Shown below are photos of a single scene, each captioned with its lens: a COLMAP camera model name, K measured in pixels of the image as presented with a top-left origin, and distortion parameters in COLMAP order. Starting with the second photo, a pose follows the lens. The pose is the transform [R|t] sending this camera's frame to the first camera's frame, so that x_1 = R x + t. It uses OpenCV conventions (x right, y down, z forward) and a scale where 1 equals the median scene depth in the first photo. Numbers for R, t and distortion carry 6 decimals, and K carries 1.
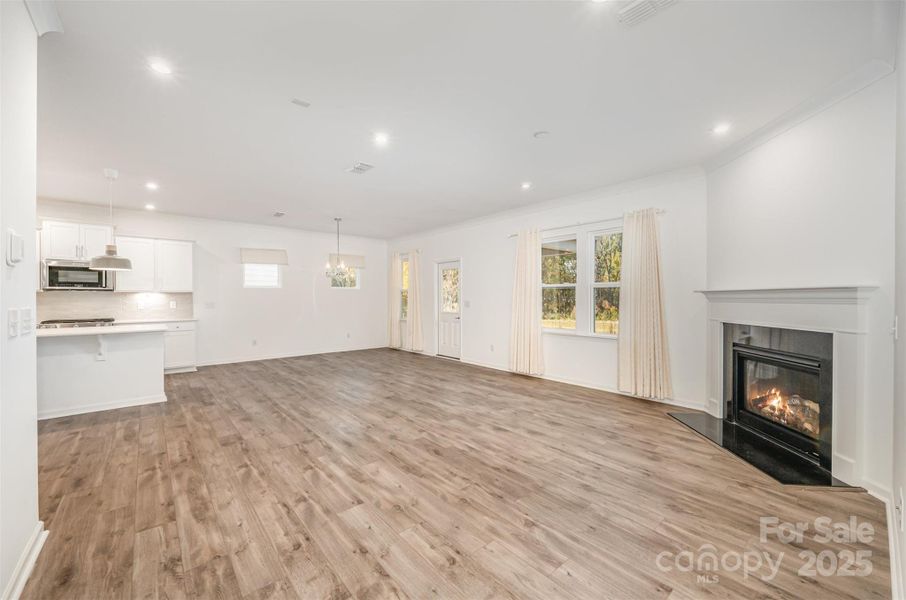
lens RADIAL K [[359.8, 0, 454.8], [0, 359.8, 296.8], [0, 0, 1]] dist [0.000204, -0.000109]
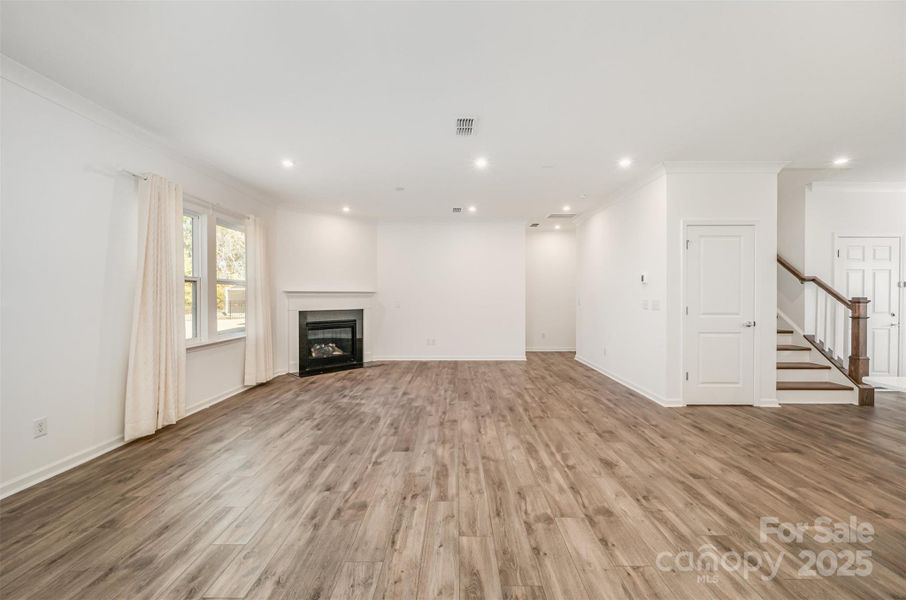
lens RADIAL K [[359.8, 0, 454.4], [0, 359.8, 299.0], [0, 0, 1]] dist [0.000204, -0.000109]
pose [[-0.751190, -0.003241, 0.660079, -0.878066], [0.001038, 0.999981, 0.006091, 0.009422], [-0.660086, 0.005261, -0.751172, 1.859543]]
